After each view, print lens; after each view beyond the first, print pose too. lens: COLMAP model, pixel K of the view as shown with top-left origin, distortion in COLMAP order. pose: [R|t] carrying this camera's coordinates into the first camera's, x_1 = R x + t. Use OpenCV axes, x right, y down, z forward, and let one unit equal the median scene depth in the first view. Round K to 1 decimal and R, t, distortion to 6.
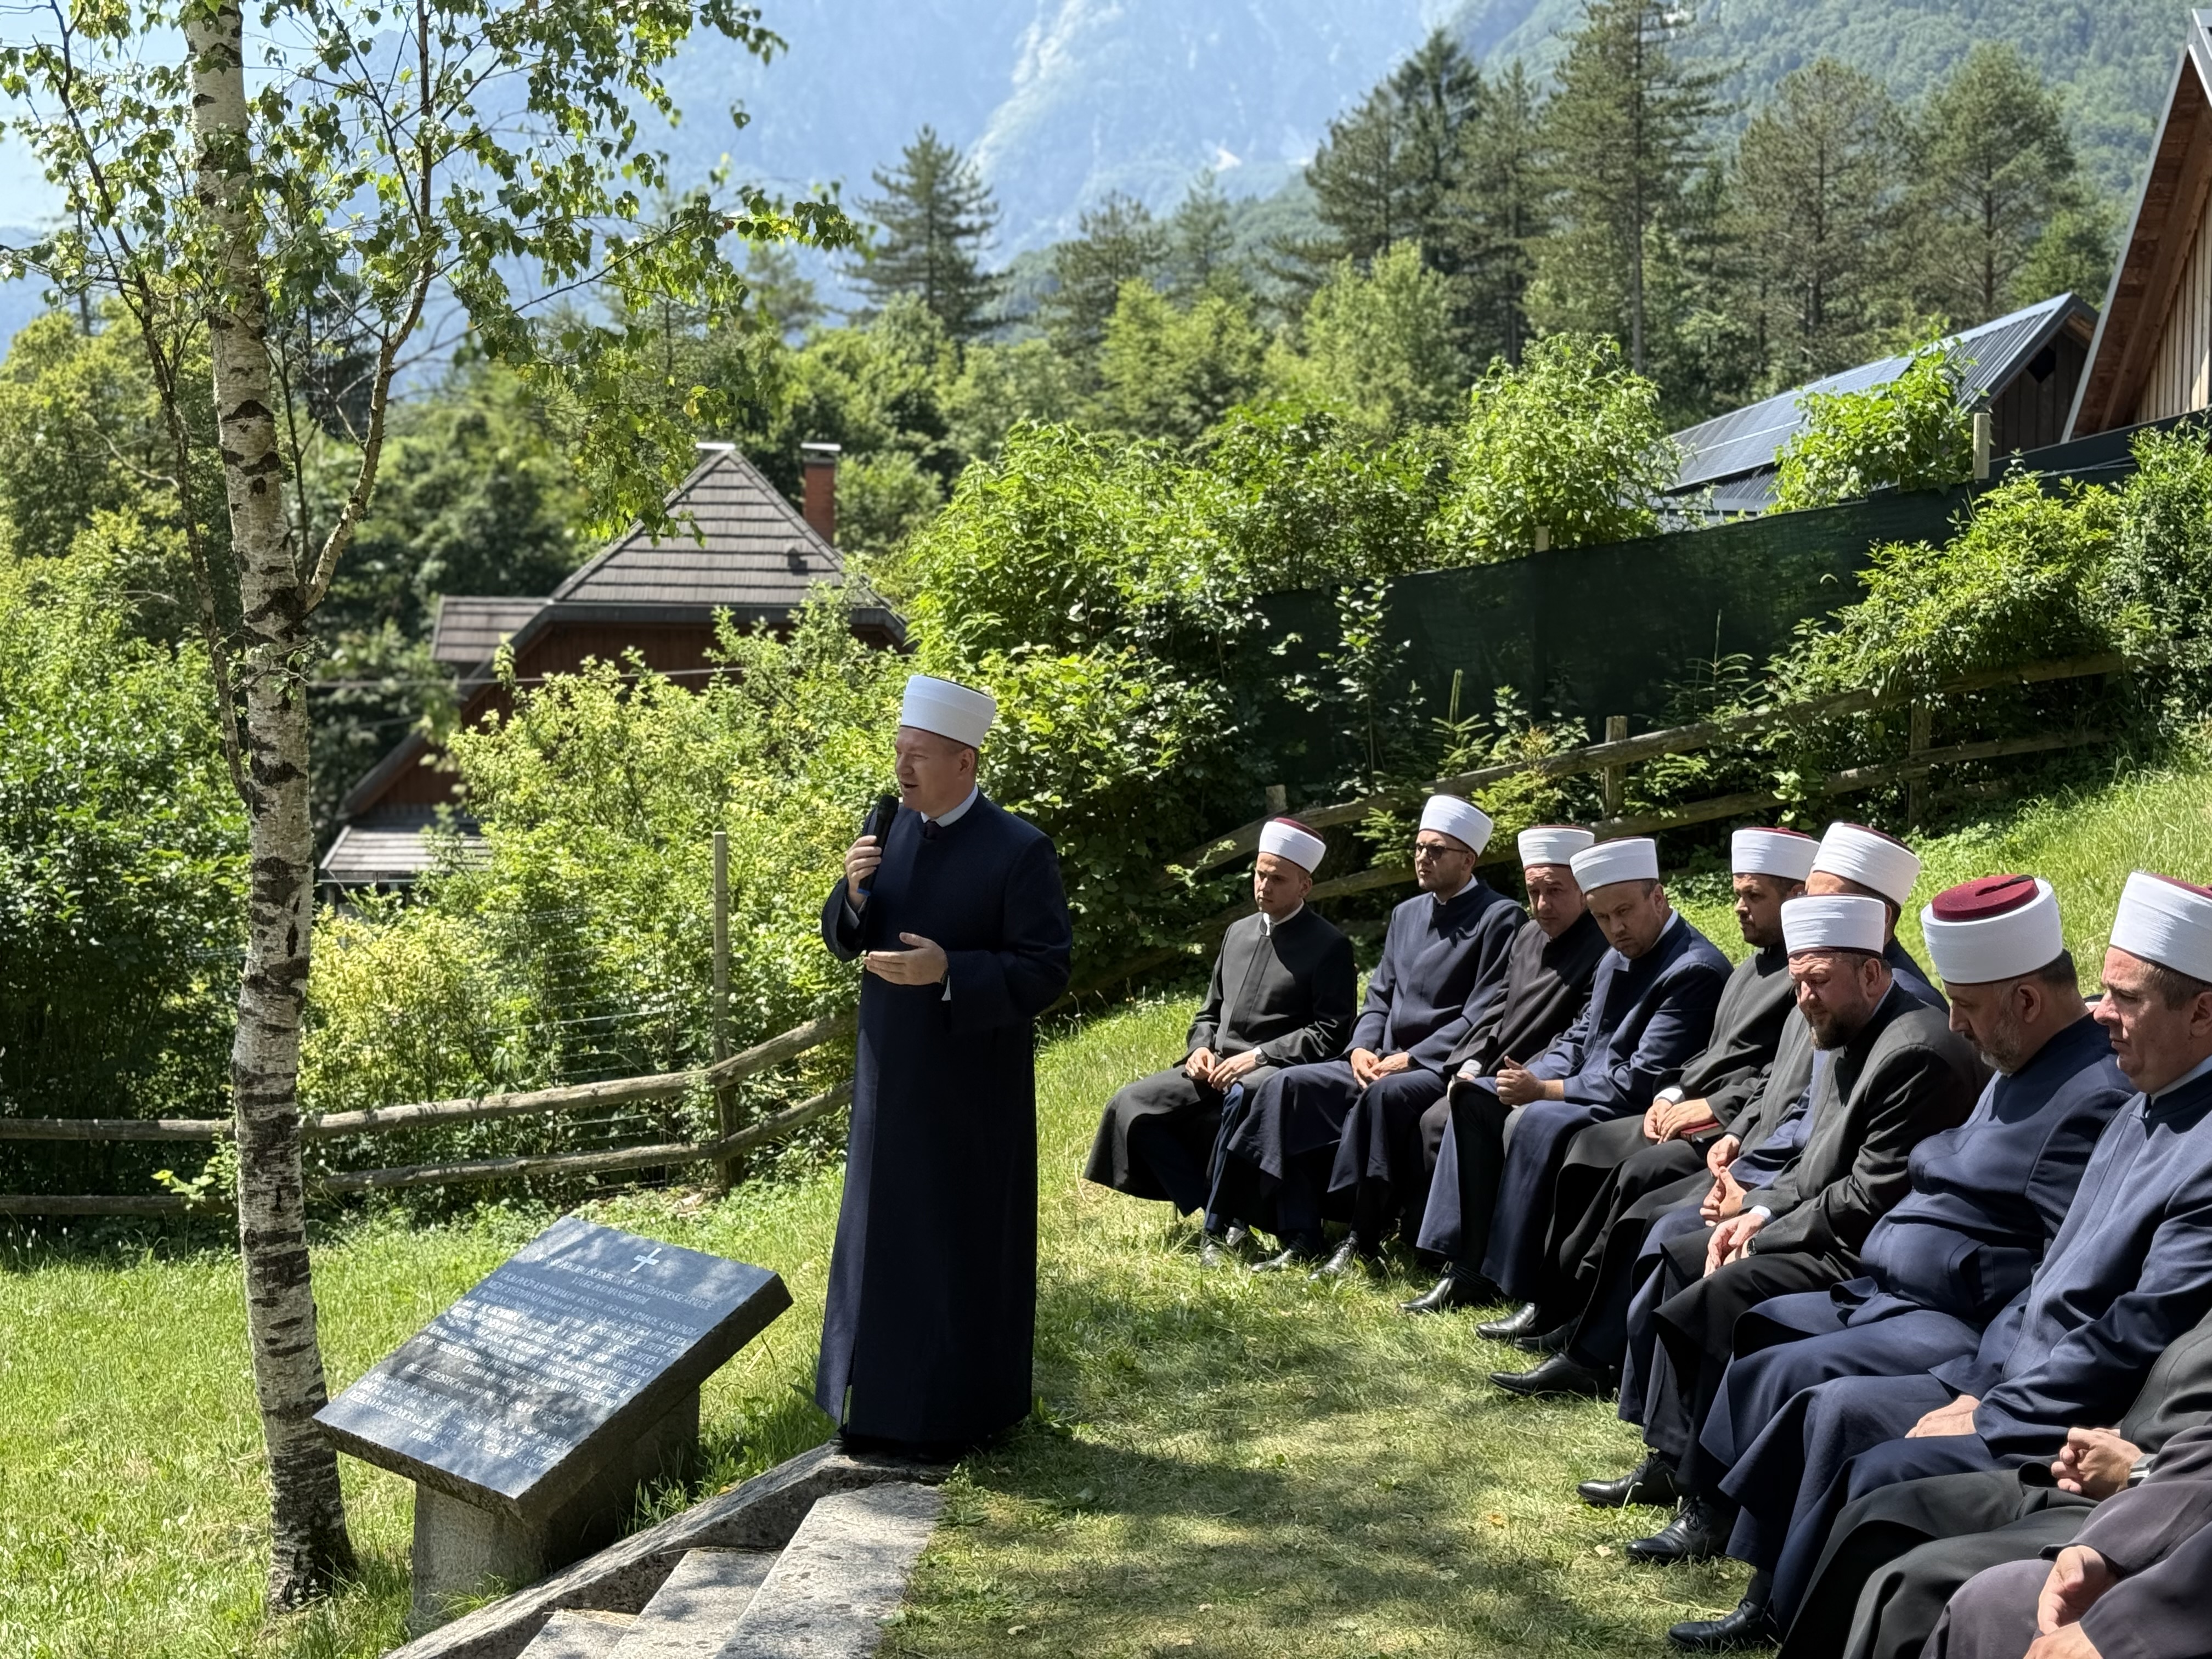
lens RADIAL K [[3096.0, 0, 1111.1], [0, 3096.0, 847.6], [0, 0, 1]] dist [0.118095, 0.000000]
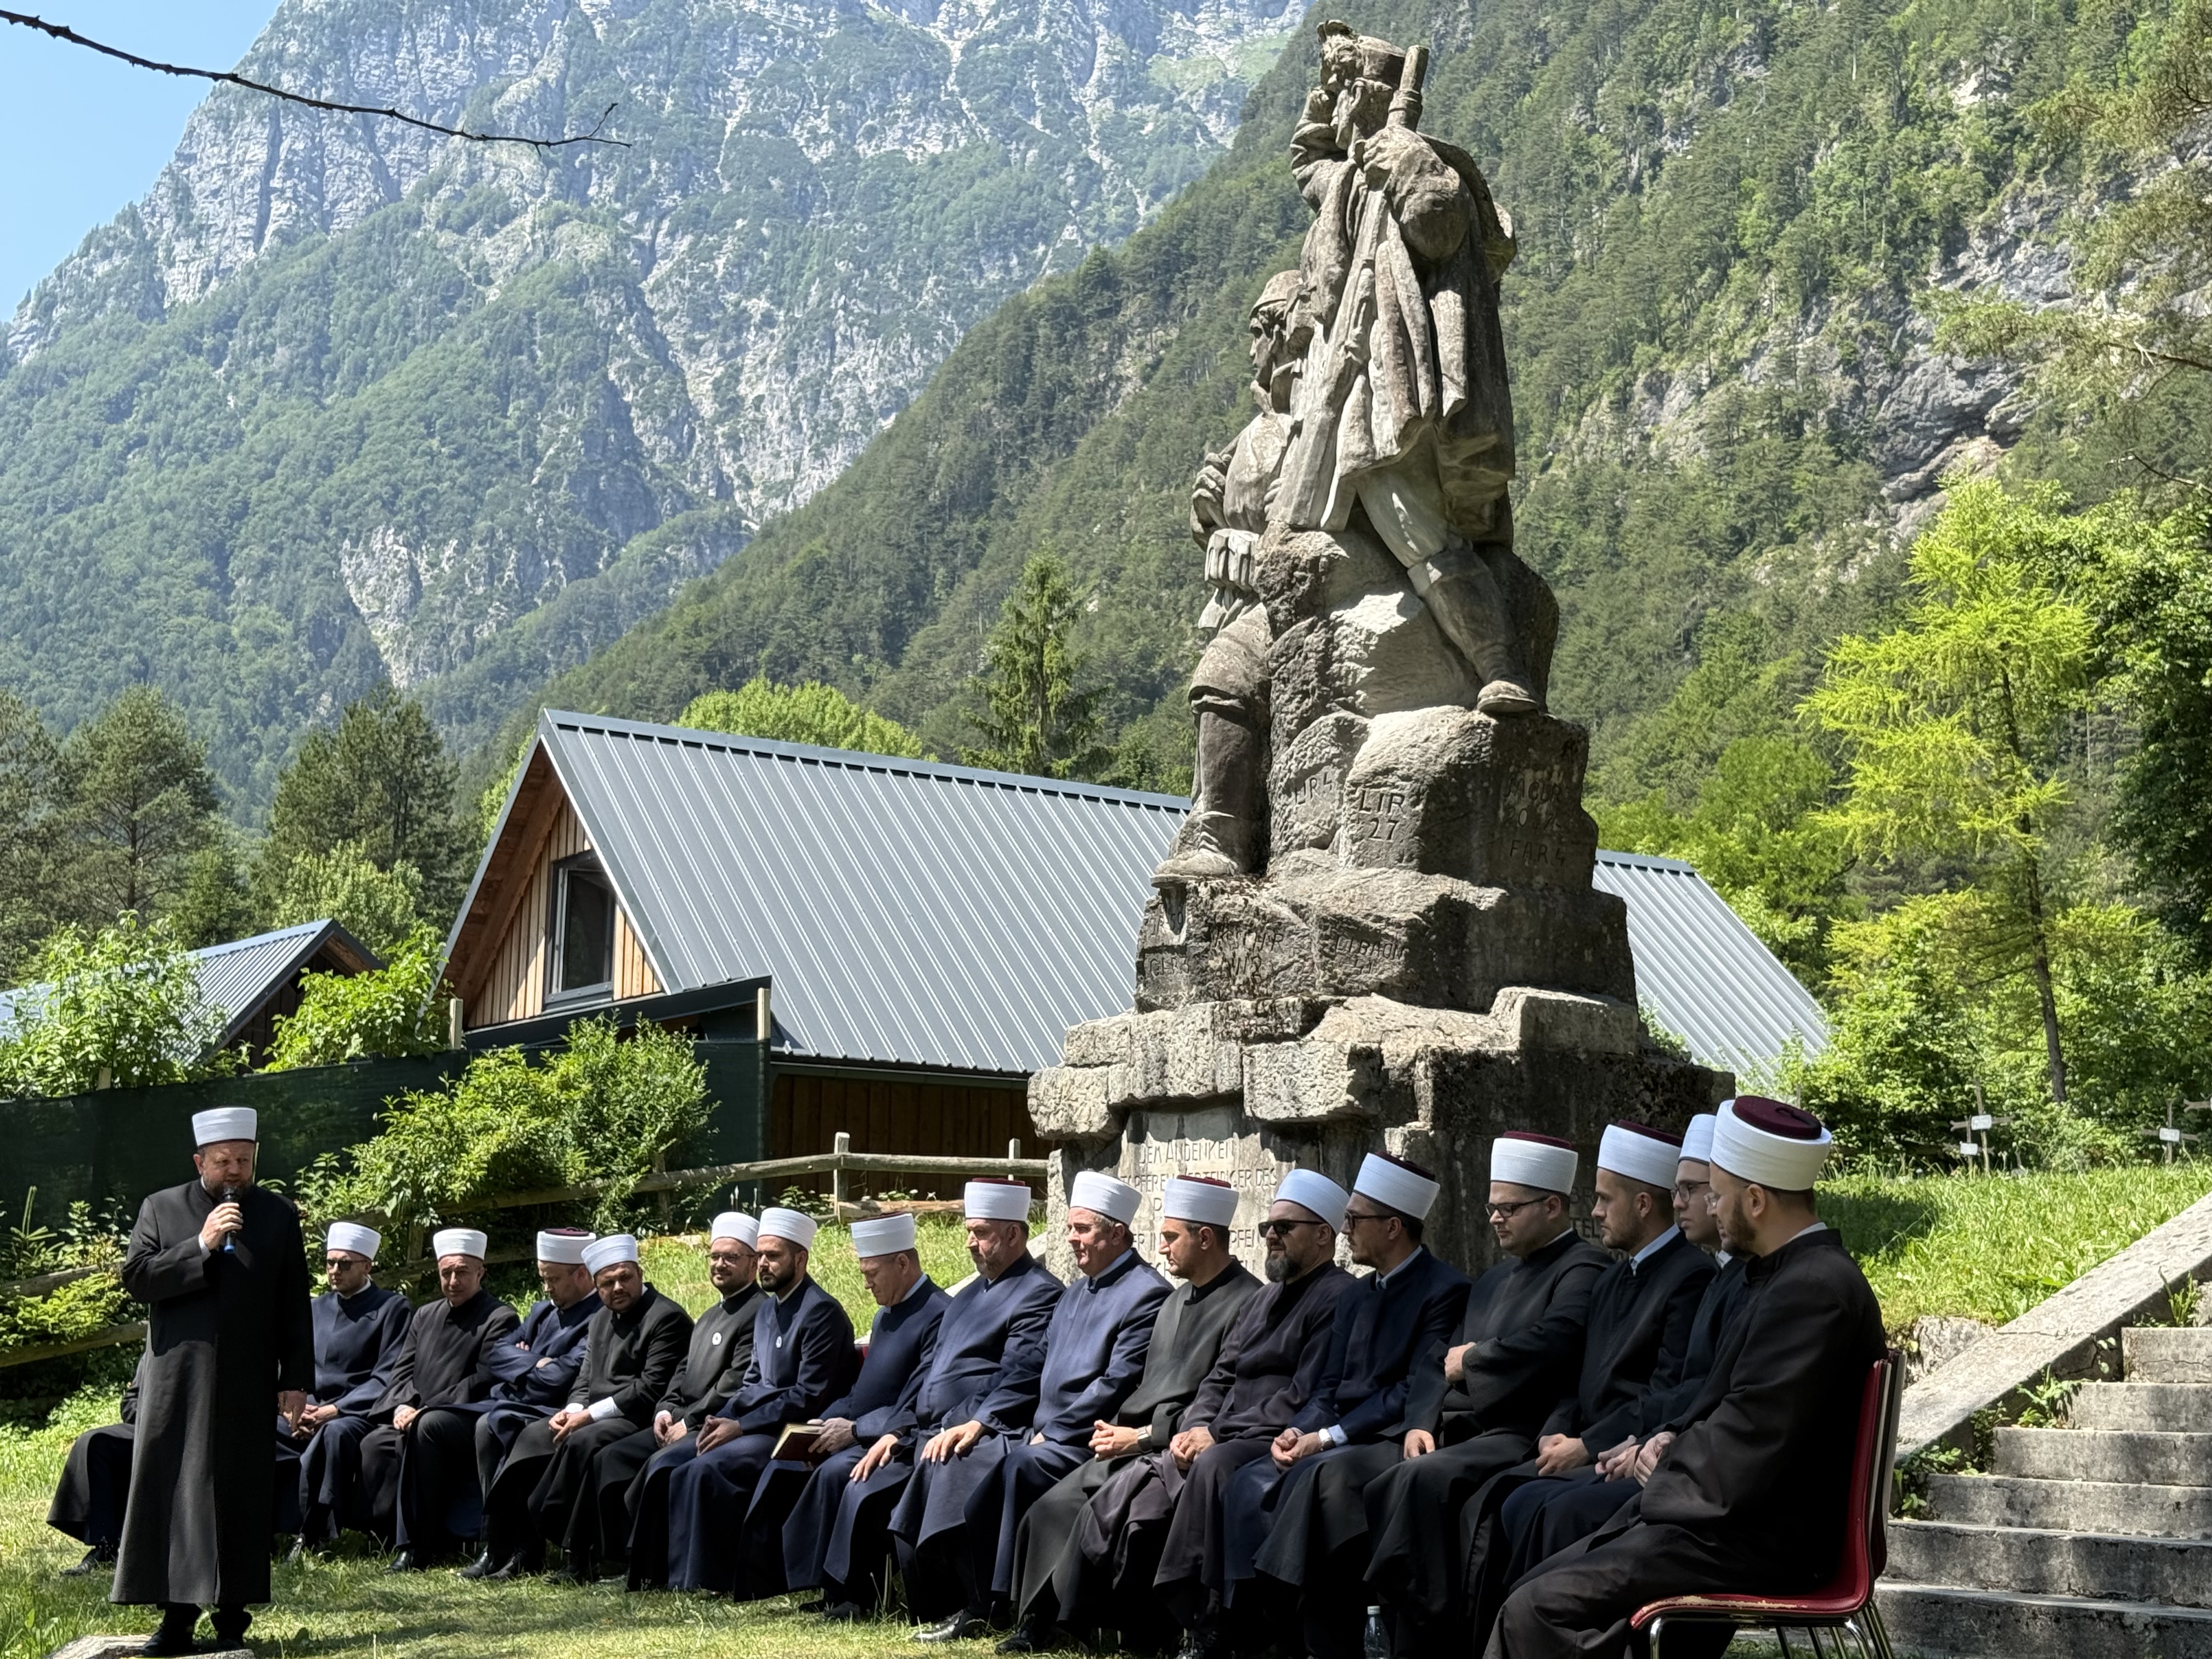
lens RADIAL K [[3096.0, 0, 1101.0], [0, 3096.0, 832.5], [0, 0, 1]] dist [0.118095, 0.000000]
pose [[0.824220, 0.096919, 0.557914, -0.221865], [0.018395, 0.980142, -0.197443, 0.050979], [-0.565971, 0.172999, 0.806069, -0.191109]]
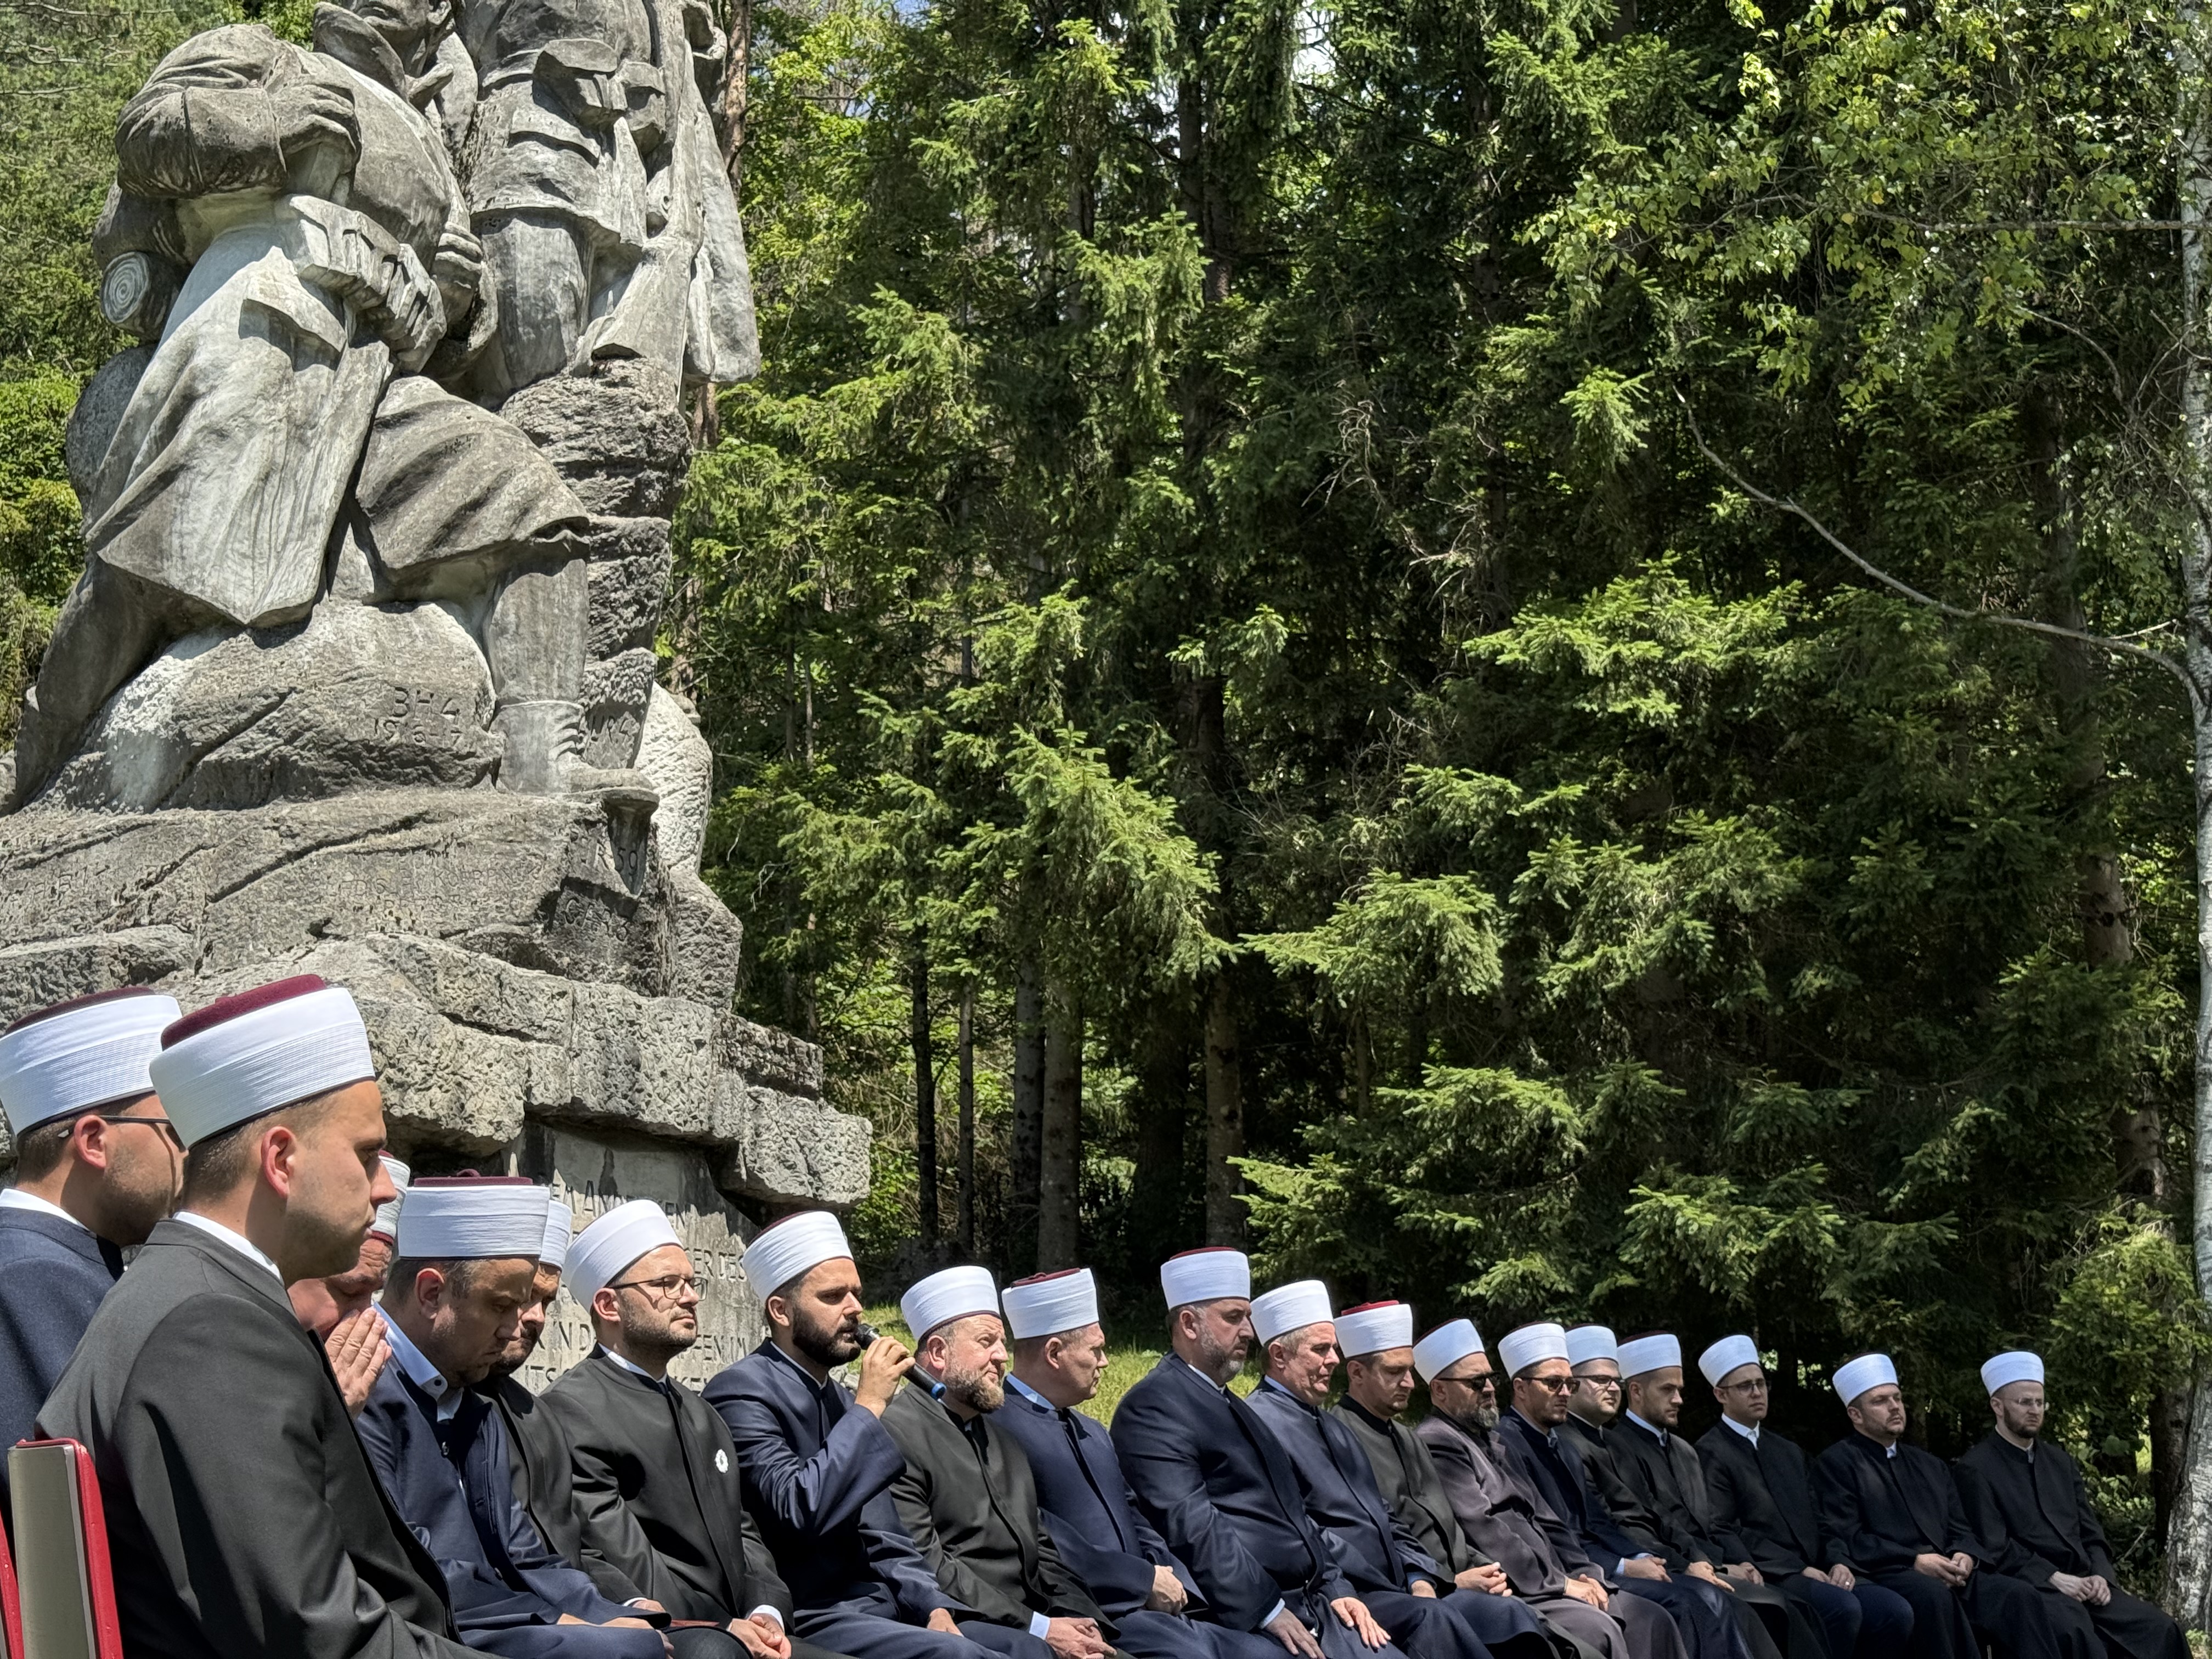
lens RADIAL K [[3096.0, 0, 1133.0], [0, 3096.0, 816.1], [0, 0, 1]] dist [0.118095, 0.000000]
pose [[-0.896939, 0.123814, 0.424465, -0.094550], [0.042703, 0.979762, -0.195556, 0.023506], [-0.440088, -0.157275, -0.884074, 0.688445]]
